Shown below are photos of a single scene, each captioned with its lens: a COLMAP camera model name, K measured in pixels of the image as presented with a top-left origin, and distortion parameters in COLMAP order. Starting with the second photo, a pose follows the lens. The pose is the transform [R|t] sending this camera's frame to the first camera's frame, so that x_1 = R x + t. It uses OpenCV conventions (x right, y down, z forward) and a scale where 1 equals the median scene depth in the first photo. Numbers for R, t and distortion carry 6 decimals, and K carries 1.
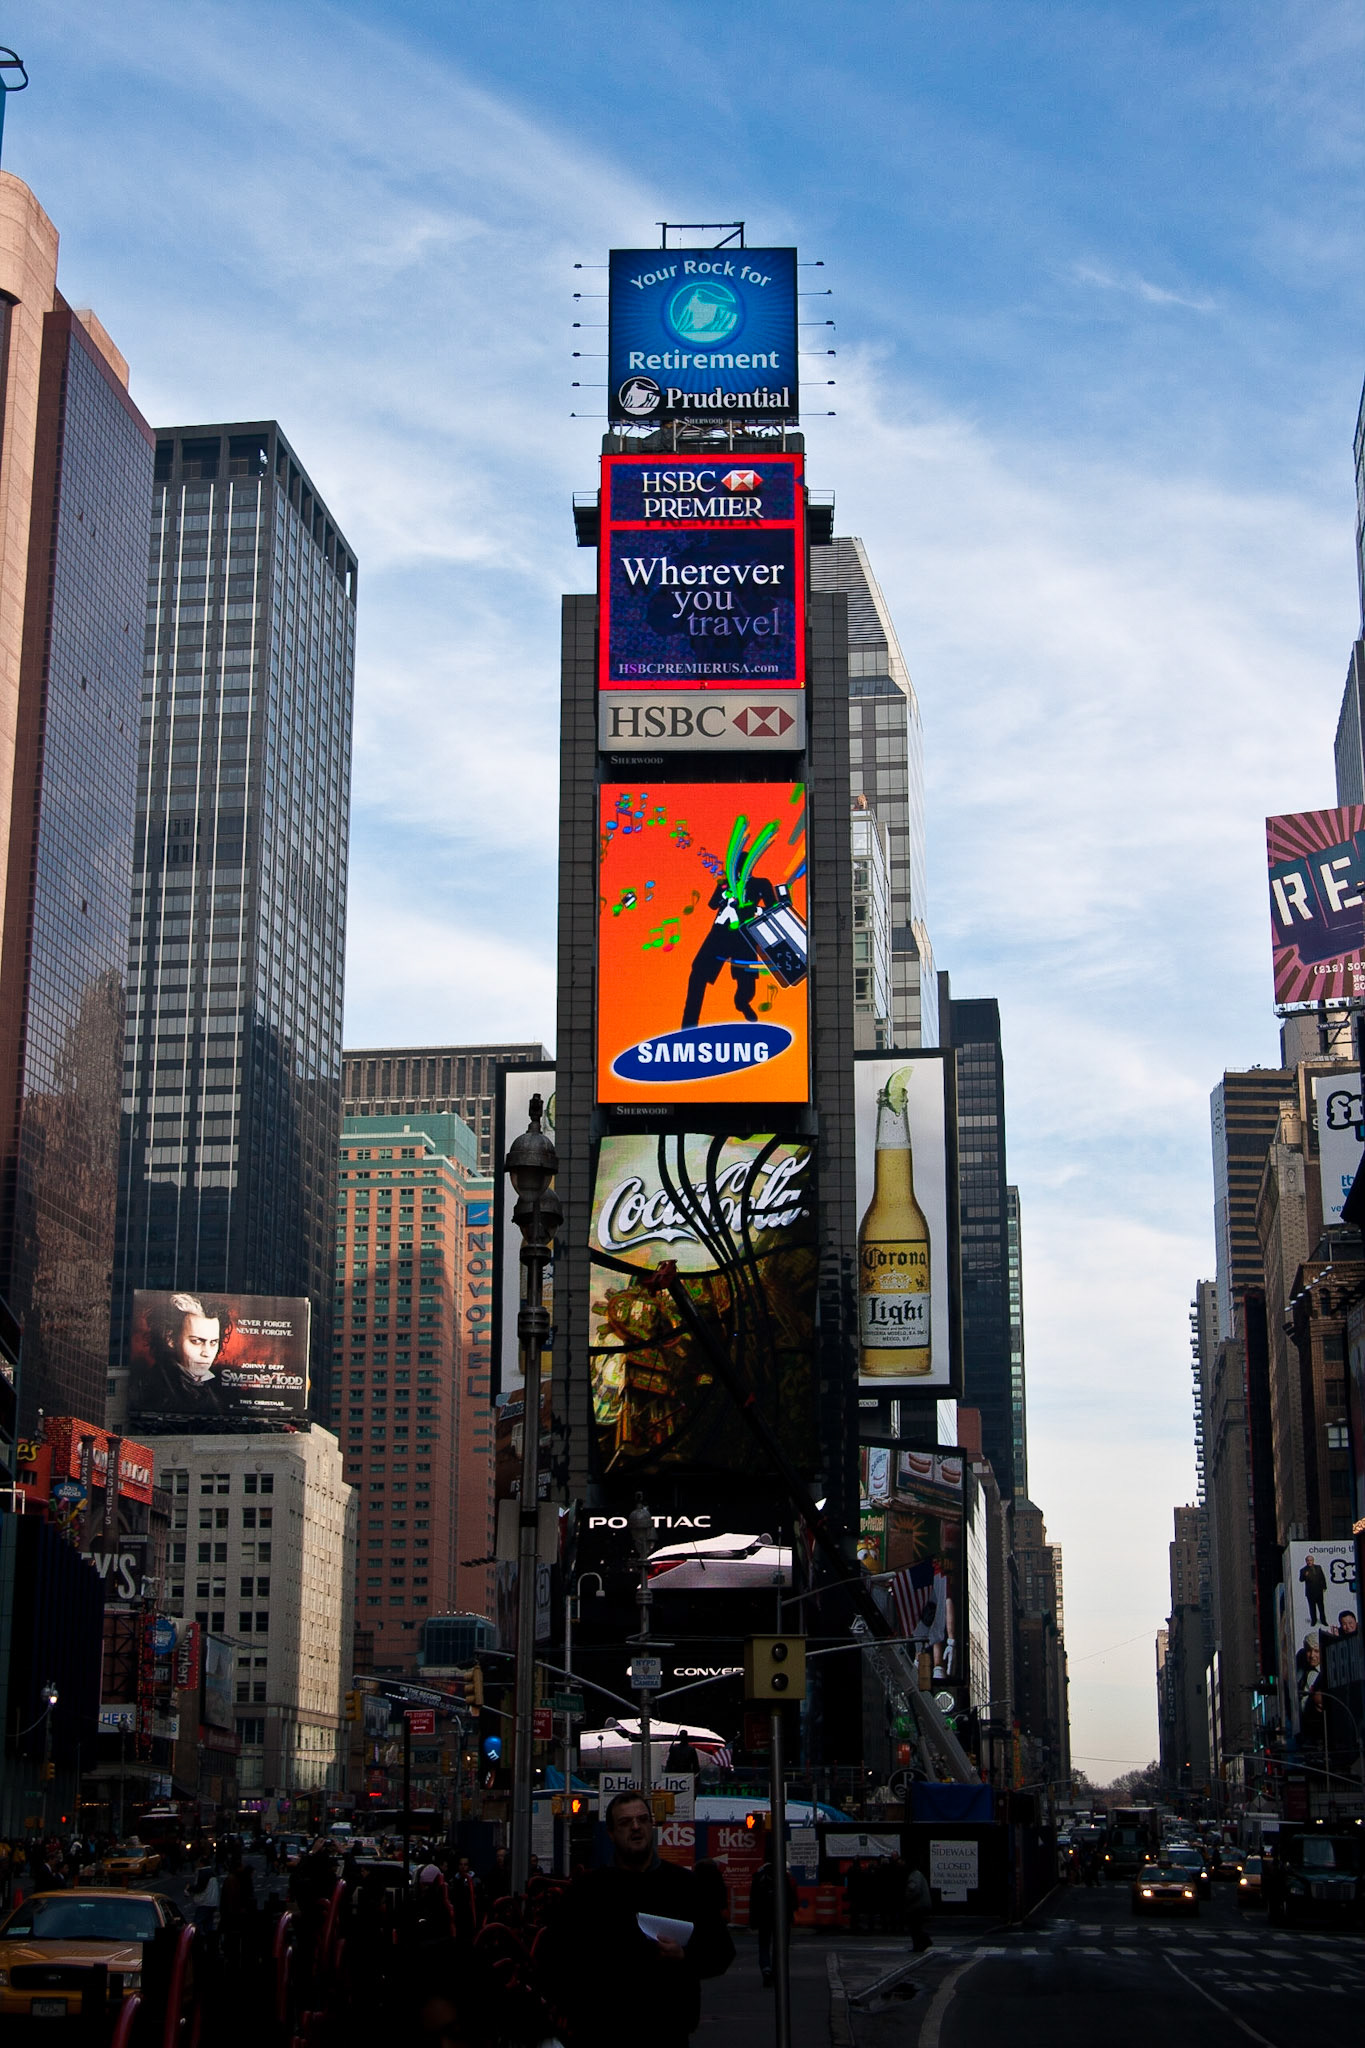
lens RADIAL K [[3012.4, 0, 682.5], [0, 3012.4, 1024.0], [0, 0, 1]] dist [-0.044118, 0.045107]
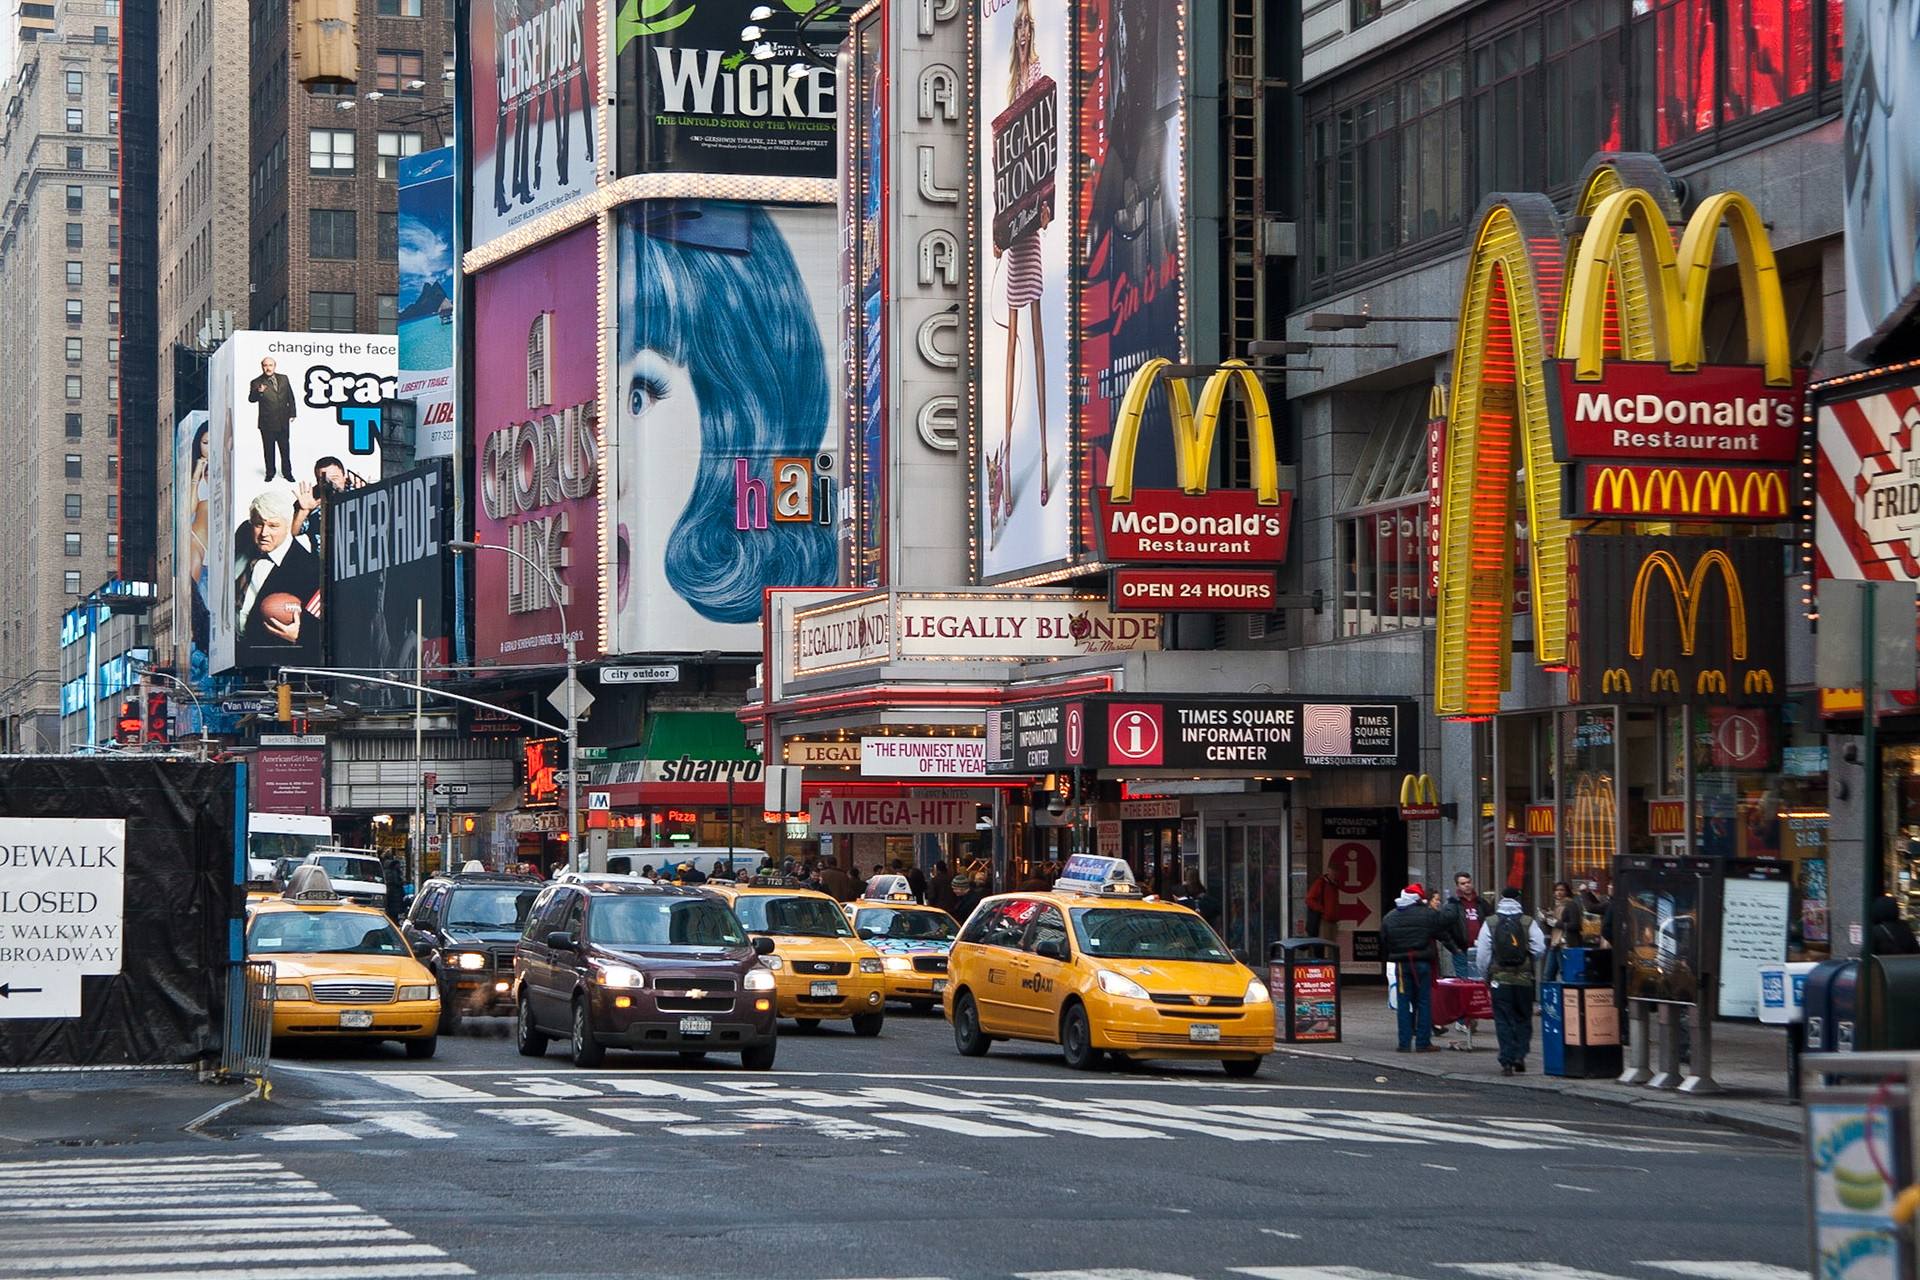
lens RADIAL K [[4318.8, 0, 960.0], [0, 4318.8, 640.0], [0, 0, 1]] dist [0.087094, 0.566026]
pose [[0.912839, 0.016389, 0.407991, -0.000370], [-0.102659, 0.976311, 0.190470, 0.062894], [-0.395204, -0.215752, 0.892897, 0.224631]]
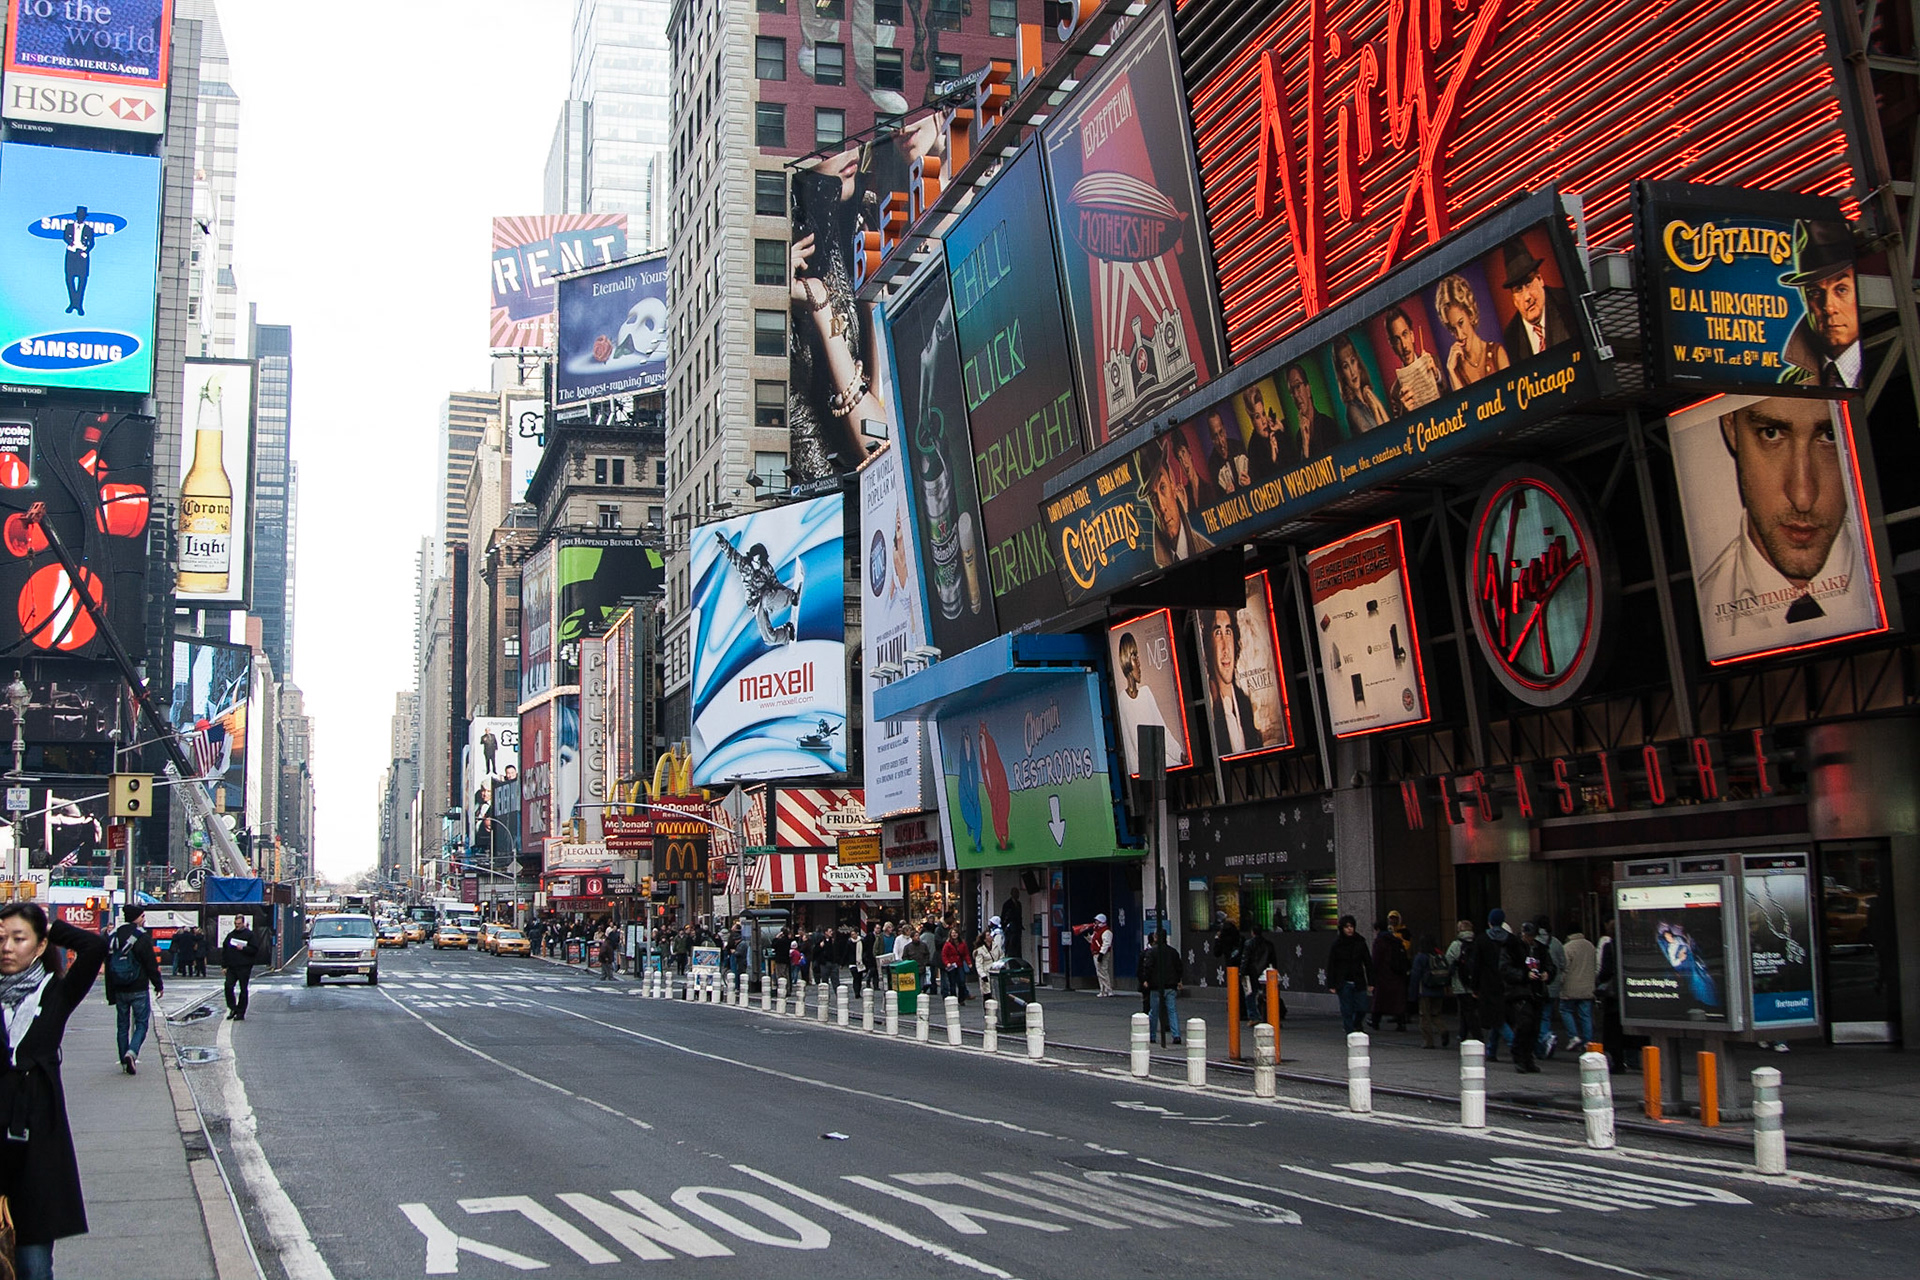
lens RADIAL K [[2114.9, 0, 960.0], [0, 2114.9, 640.0], [0, 0, 1]] dist [-0.172399, 0.153408]
pose [[0.911125, 0.036259, 0.410531, -0.002937], [-0.090679, 0.989349, 0.113869, -0.002580], [-0.402030, -0.140975, 0.904709, -0.013071]]
